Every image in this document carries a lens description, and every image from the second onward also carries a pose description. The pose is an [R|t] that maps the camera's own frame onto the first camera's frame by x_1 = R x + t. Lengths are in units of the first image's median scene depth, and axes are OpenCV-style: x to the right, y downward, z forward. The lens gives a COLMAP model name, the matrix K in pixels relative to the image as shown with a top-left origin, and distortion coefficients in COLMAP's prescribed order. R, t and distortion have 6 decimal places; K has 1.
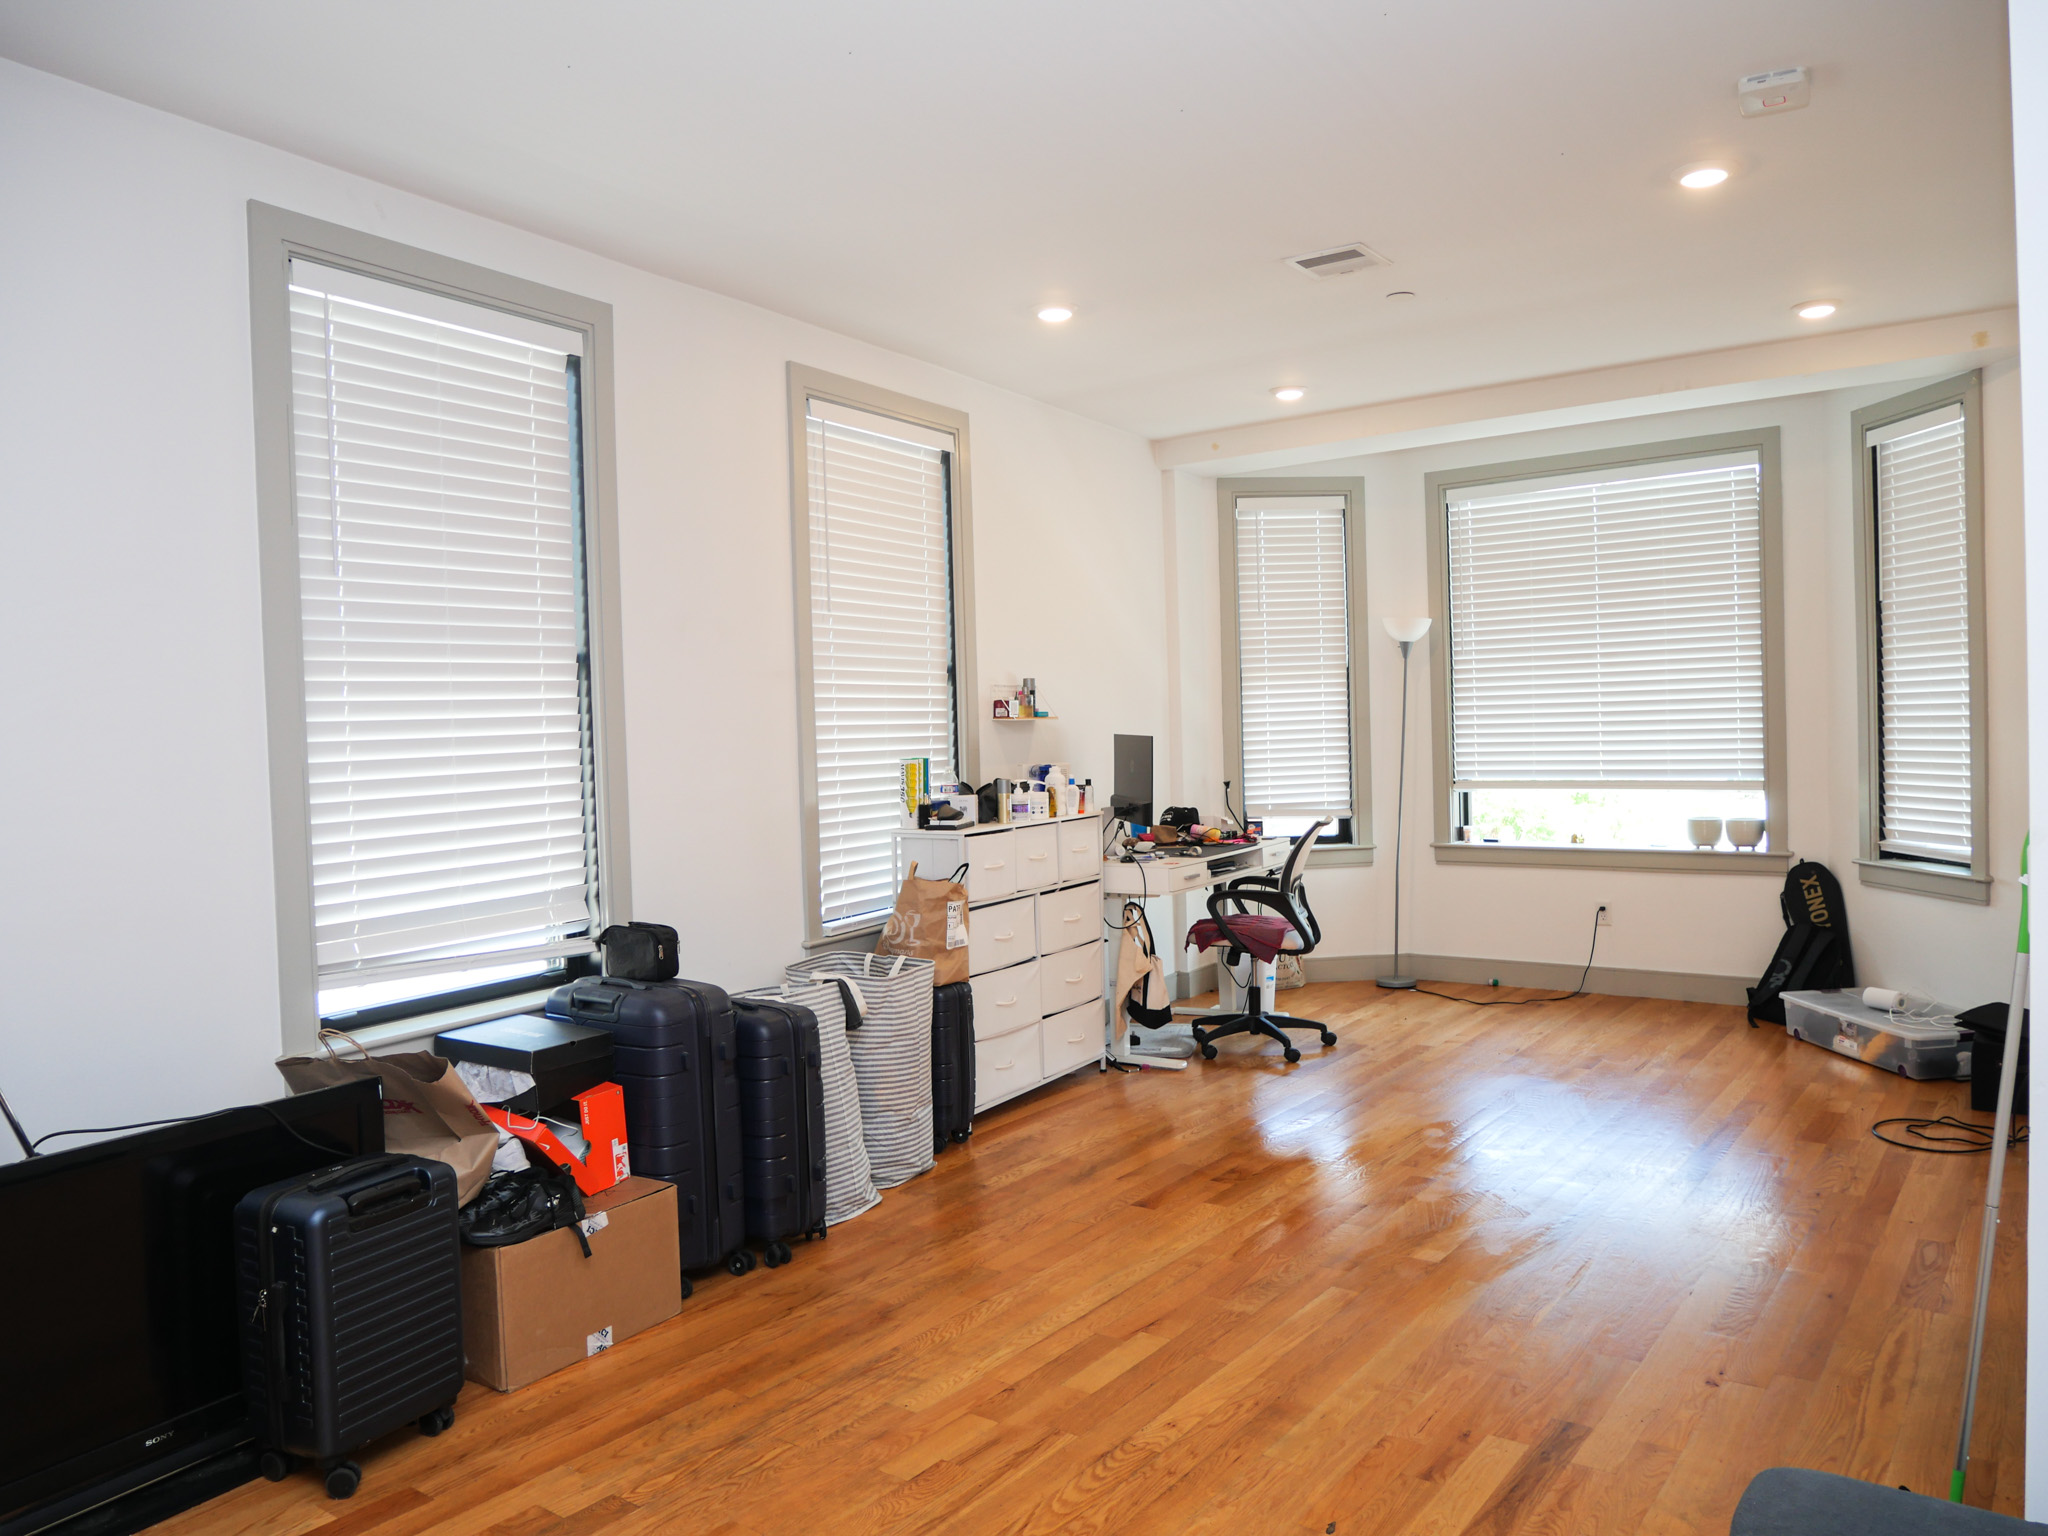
lens RADIAL K [[1495.6, 0, 1024.0], [0, 1495.6, 768.0], [0, 0, 1]] dist [-0.080122, 0.039245]
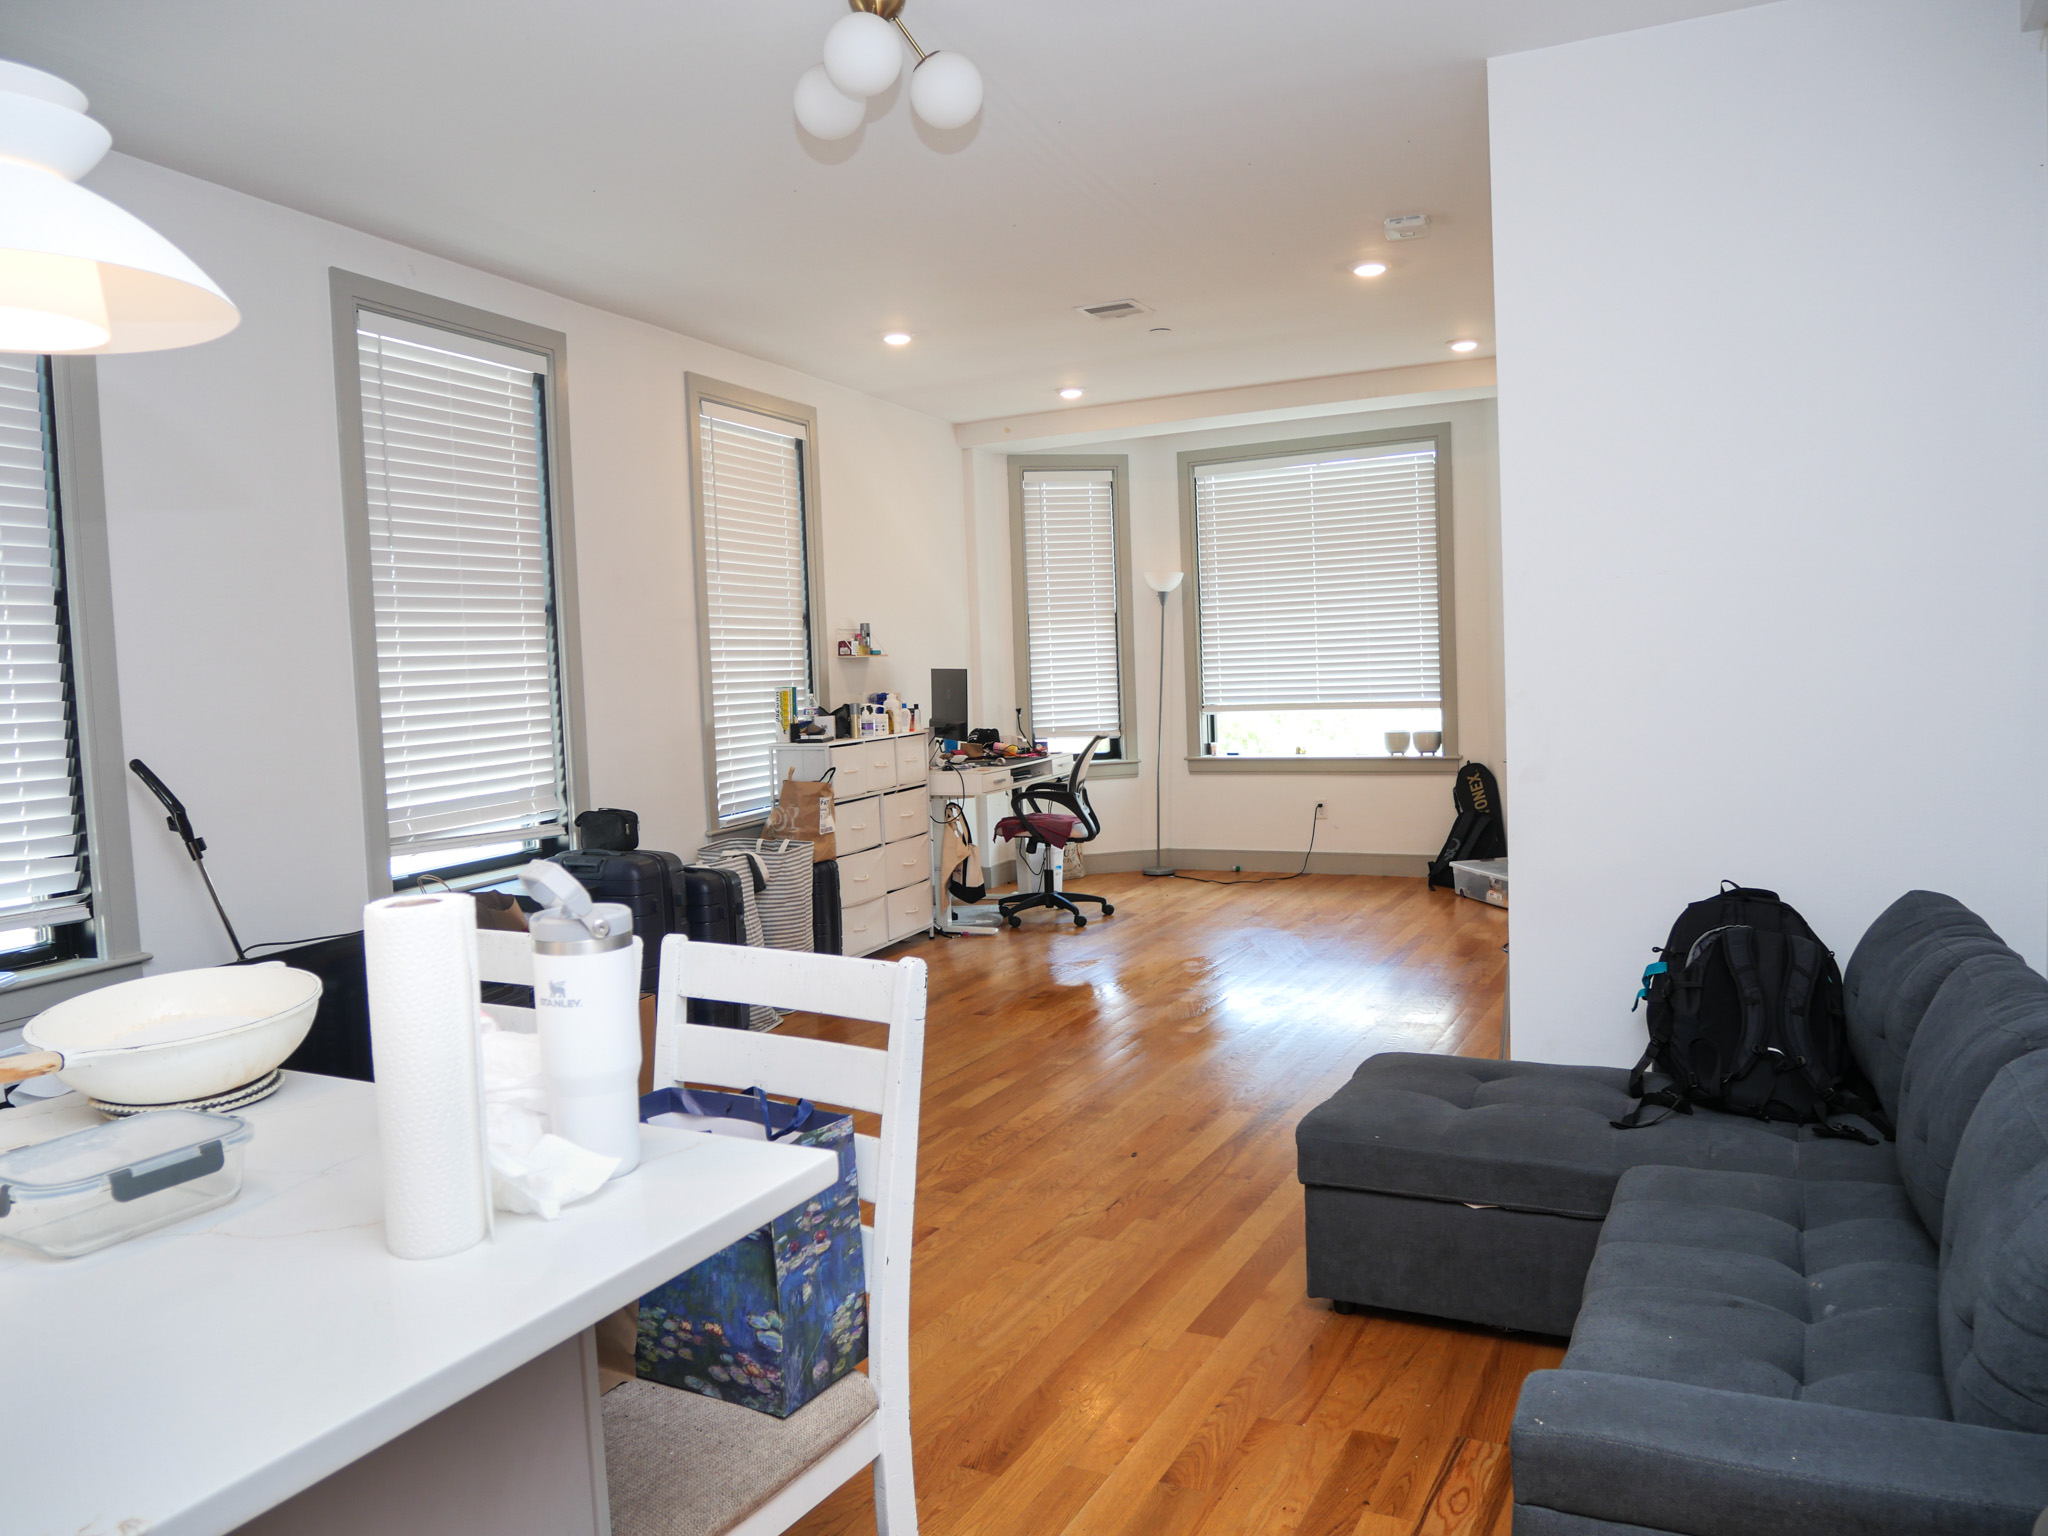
lens RADIAL K [[1495.6, 0, 1024.0], [0, 1495.6, 768.0], [0, 0, 1]] dist [-0.080122, 0.039245]
pose [[0.986831, -0.020209, 0.160488, -0.068377], [0.014531, 0.999229, 0.036476, 0.016430], [-0.161101, -0.033663, 0.986364, -0.240441]]
